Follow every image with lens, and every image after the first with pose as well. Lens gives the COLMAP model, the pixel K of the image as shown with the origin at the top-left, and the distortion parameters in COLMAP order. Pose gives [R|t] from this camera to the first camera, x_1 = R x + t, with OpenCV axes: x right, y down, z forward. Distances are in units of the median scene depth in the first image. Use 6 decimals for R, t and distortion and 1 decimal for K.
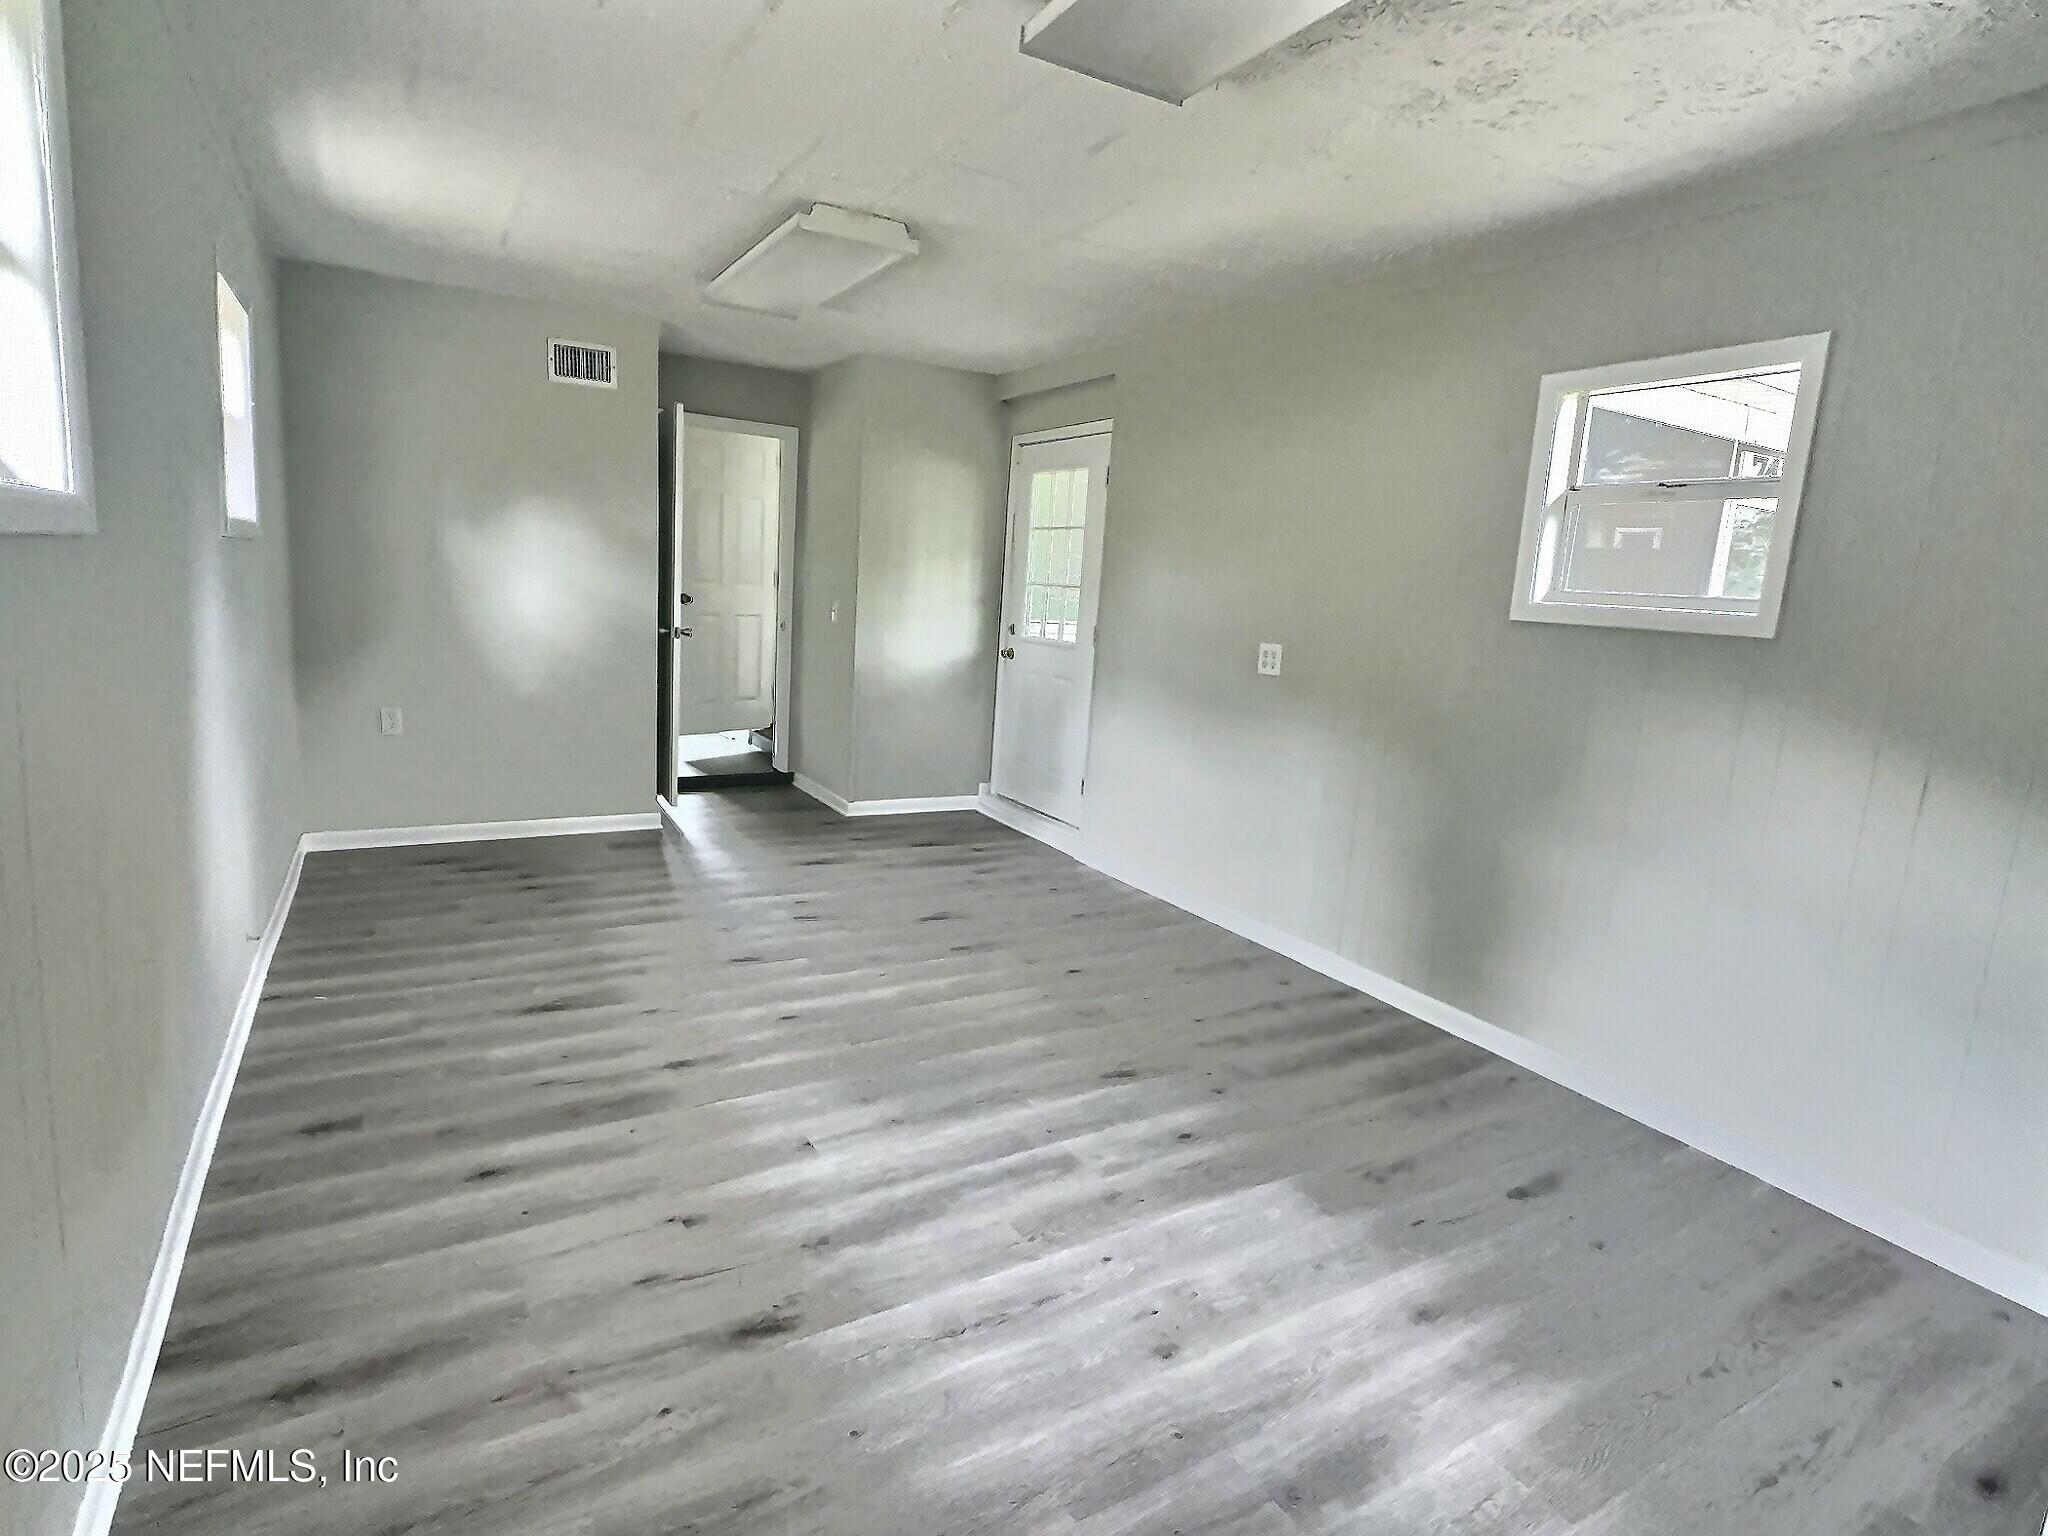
lens RADIAL K [[1062.3, 0, 1020.4], [0, 1062.3, 766.5], [0, 0, 1]] dist [-0.002704, -0.000768]
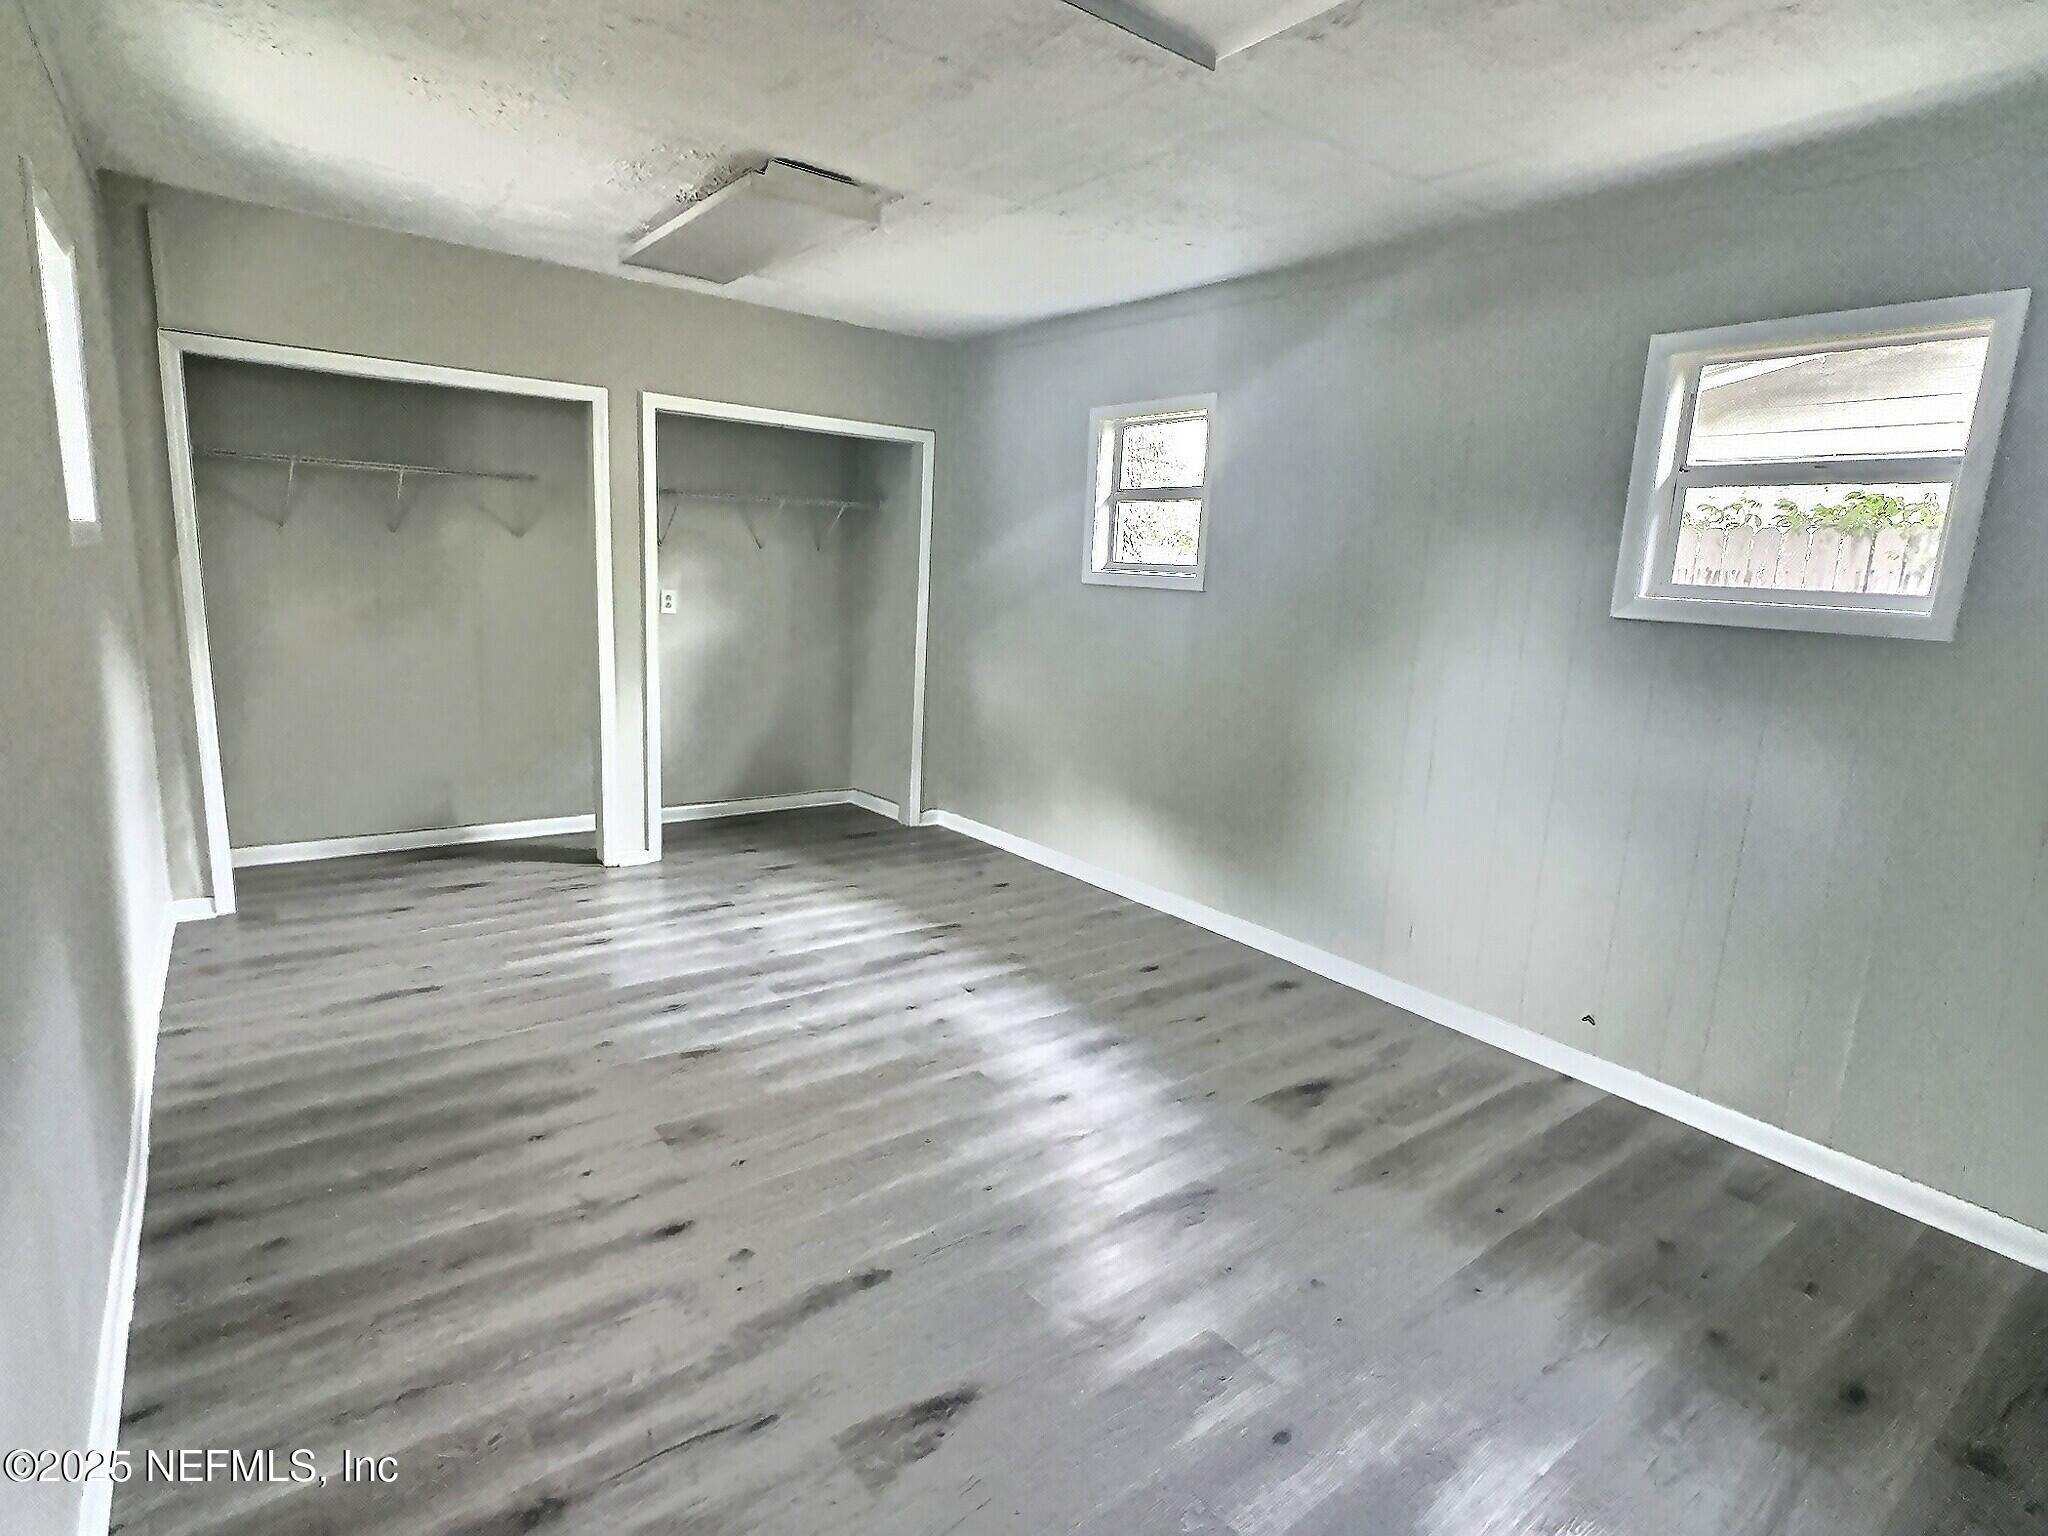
lens RADIAL K [[1056.9, 0, 1023.2], [0, 1056.9, 780.5], [0, 0, 1]] dist [-0.001643, -0.000134]
pose [[-0.986749, -0.089432, -0.135384, -0.052141], [-0.132630, 0.925220, 0.355495, -0.362957], [0.093467, 0.368741, -0.924821, 1.981186]]
